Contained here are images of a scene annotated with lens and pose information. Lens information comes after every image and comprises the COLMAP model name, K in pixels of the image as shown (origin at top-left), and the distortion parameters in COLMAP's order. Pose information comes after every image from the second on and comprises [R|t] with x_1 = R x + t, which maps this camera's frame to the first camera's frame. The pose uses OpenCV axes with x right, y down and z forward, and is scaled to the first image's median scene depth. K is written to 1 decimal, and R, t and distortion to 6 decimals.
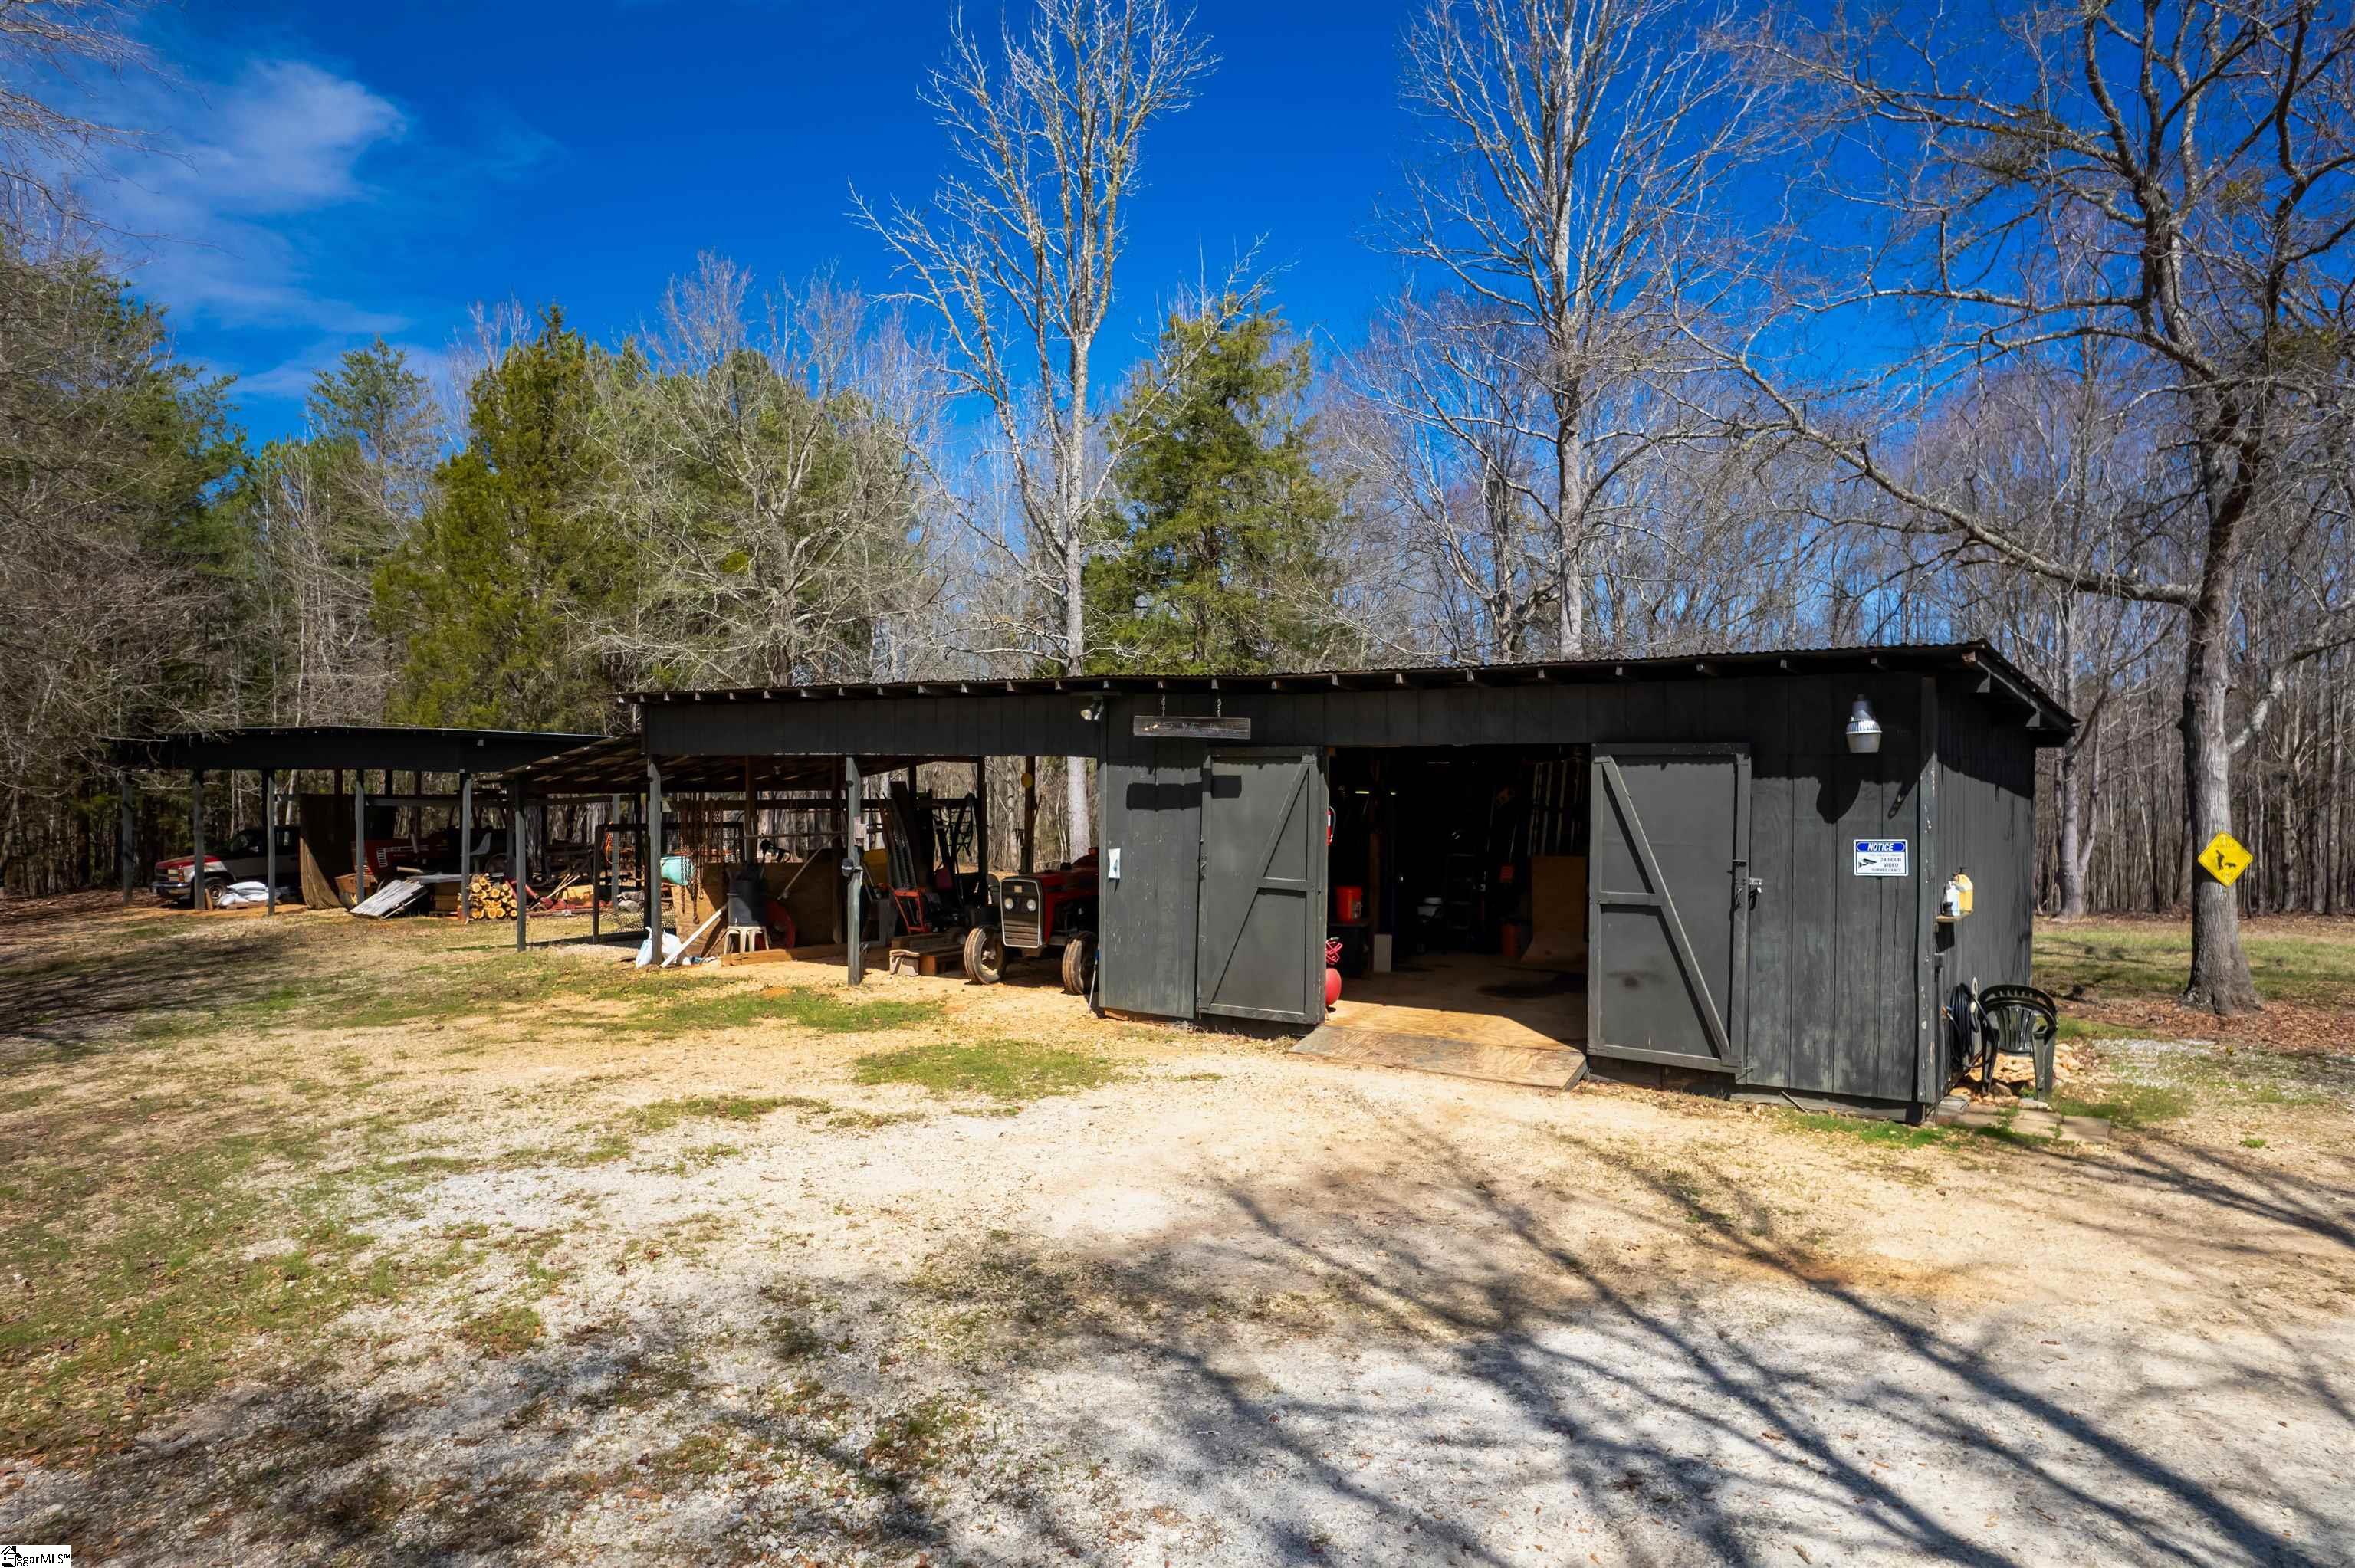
lens RADIAL K [[1522.1, 0, 1168.4], [0, 1522.1, 777.1], [0, 0, 1]] dist [-0.061242, 0.056189]
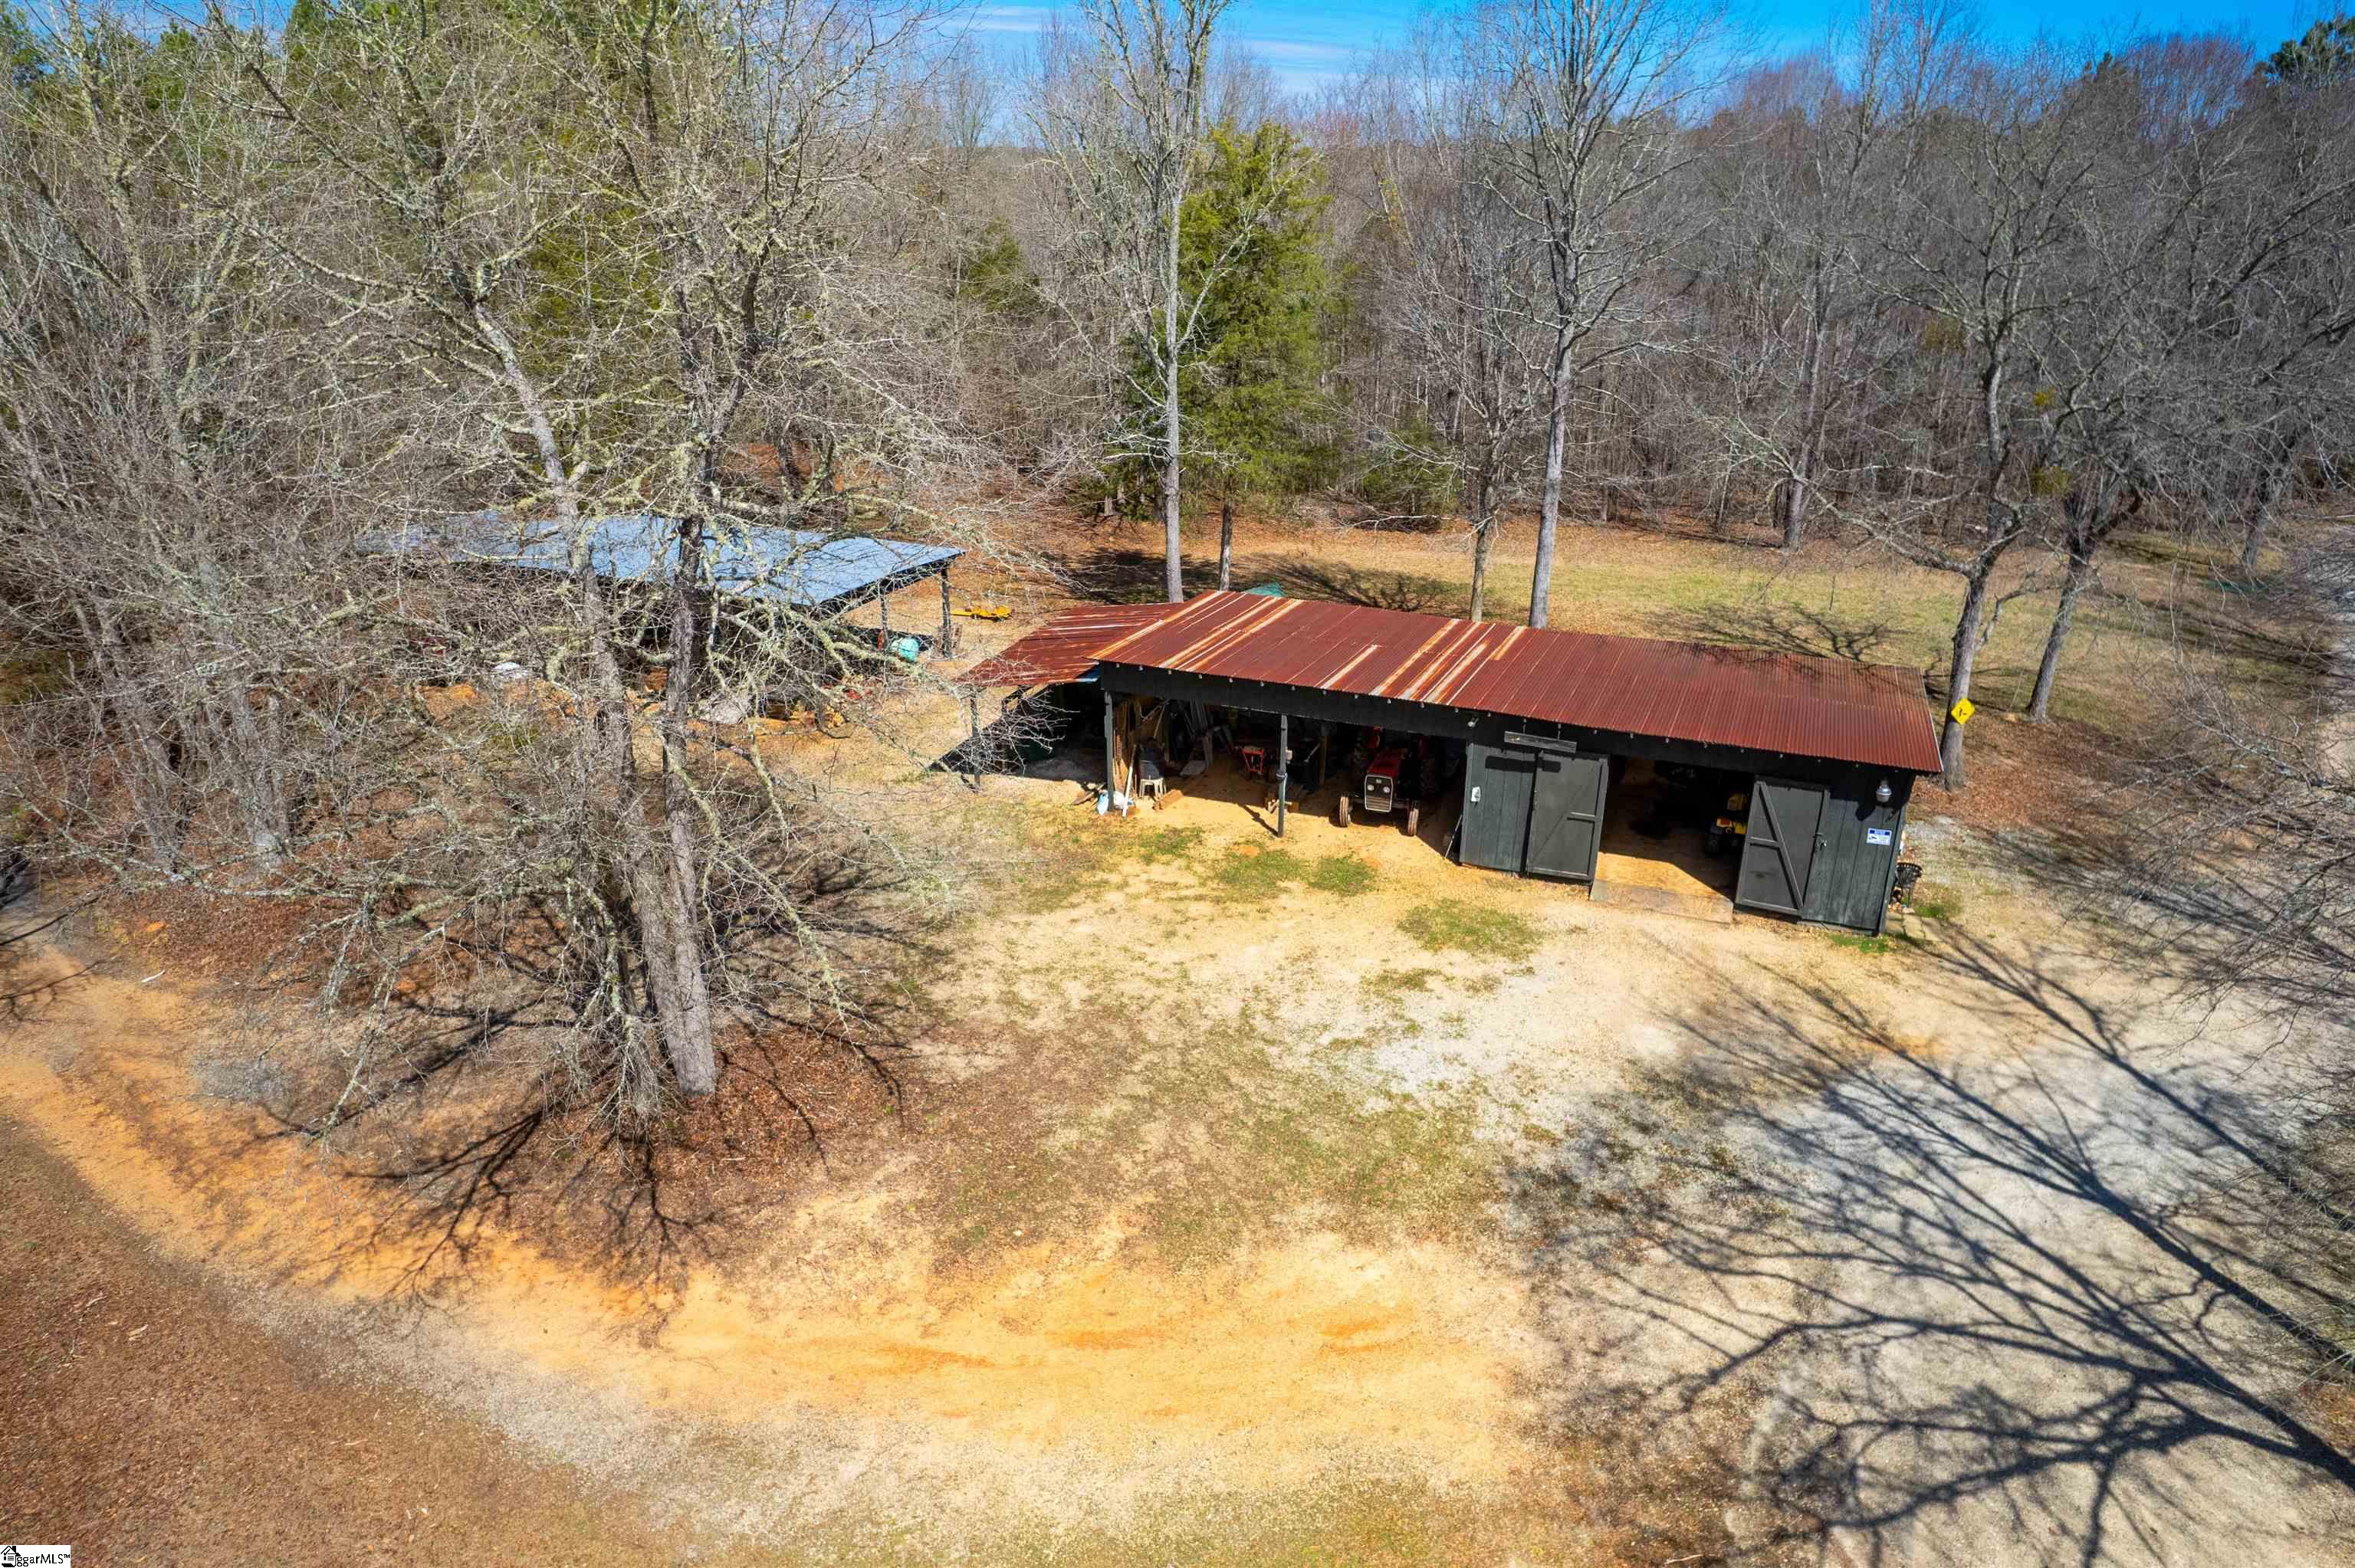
lens RADIAL K [[1522.1, 0, 1184.8], [0, 1522.1, 794.6], [0, 0, 1]] dist [-0.061242, 0.056189]
pose [[0.969706, -0.098360, 0.223596, -1.478113], [0.005681, 0.924182, 0.381910, -1.218805], [-0.244208, -0.369071, 0.896744, -1.120183]]
